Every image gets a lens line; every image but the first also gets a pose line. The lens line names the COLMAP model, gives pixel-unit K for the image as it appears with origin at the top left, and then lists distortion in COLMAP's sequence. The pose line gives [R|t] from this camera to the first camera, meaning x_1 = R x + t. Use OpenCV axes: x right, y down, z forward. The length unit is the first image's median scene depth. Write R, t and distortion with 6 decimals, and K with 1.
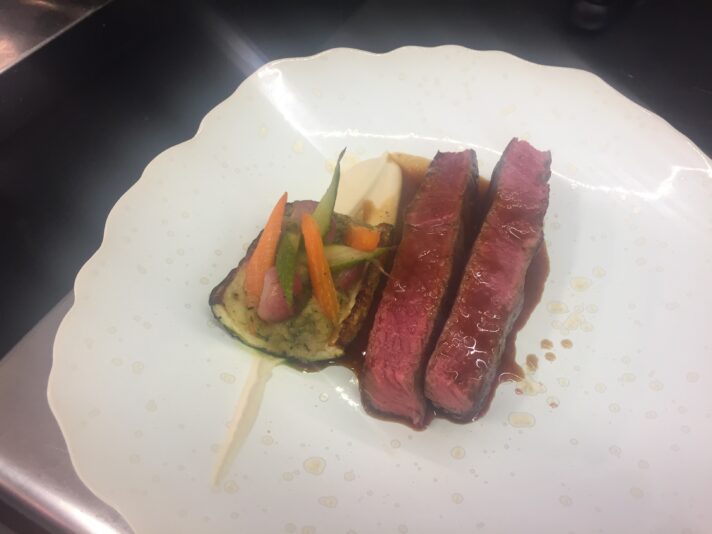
lens RADIAL K [[601.3, 0, 356.2], [0, 601.3, 266.8], [0, 0, 1]] dist [0.013894, 0.003670]
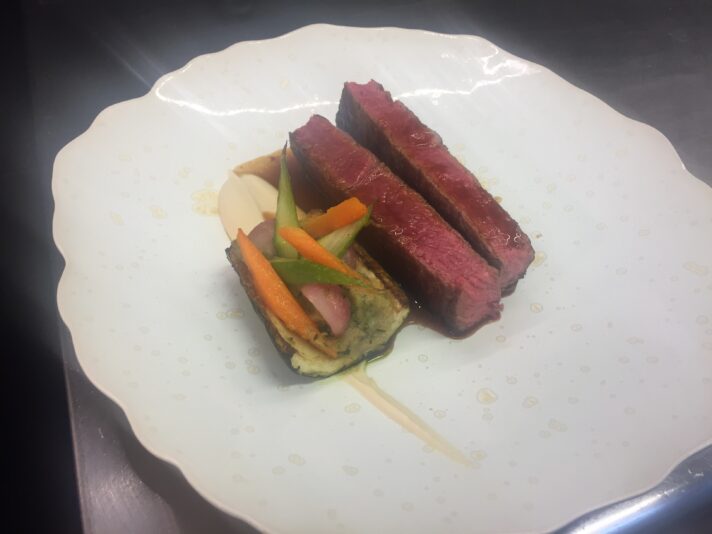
lens RADIAL K [[601.3, 0, 356.3], [0, 601.3, 267.2], [0, 0, 1]] dist [0.013894, 0.003670]
pose [[0.644623, -0.583485, 0.493970, -0.516273], [0.613328, 0.780431, 0.121474, -0.085800], [-0.456388, 0.224661, 0.860951, 0.157483]]
